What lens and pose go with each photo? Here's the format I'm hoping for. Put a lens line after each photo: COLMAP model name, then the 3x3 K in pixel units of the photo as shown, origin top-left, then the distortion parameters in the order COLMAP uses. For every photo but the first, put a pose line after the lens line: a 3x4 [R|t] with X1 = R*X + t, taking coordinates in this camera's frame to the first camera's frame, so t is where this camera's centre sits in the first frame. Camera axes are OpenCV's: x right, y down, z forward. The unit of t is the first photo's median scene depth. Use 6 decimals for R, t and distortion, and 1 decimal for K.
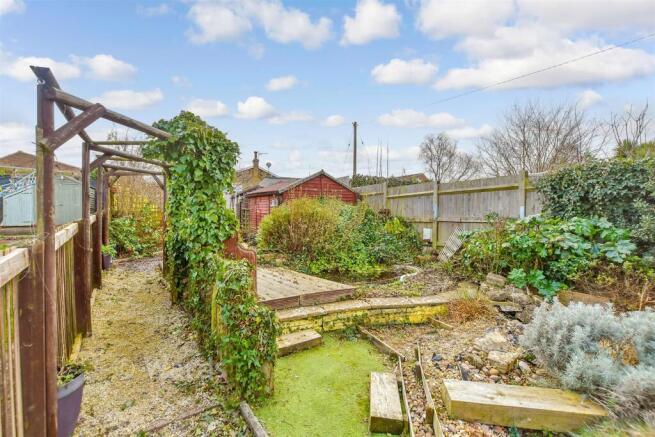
lens RADIAL K [[294.6, 0, 327.5], [0, 294.6, 218.5], [0, 0, 1]] dist [-0.001157, -0.000036]
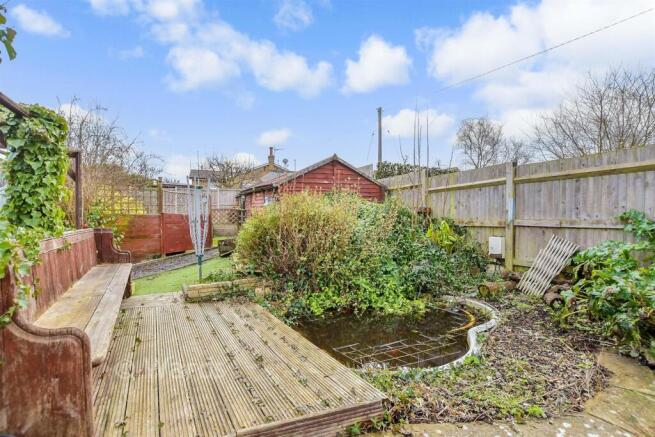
lens RADIAL K [[294.6, 0, 327.5], [0, 294.6, 218.5], [0, 0, 1]] dist [-0.001157, -0.000036]
pose [[0.996396, -0.008313, -0.084420, 0.029727], [0.008431, 0.999964, 0.001043, -0.010283], [0.084409, -0.001751, 0.996430, 0.337716]]
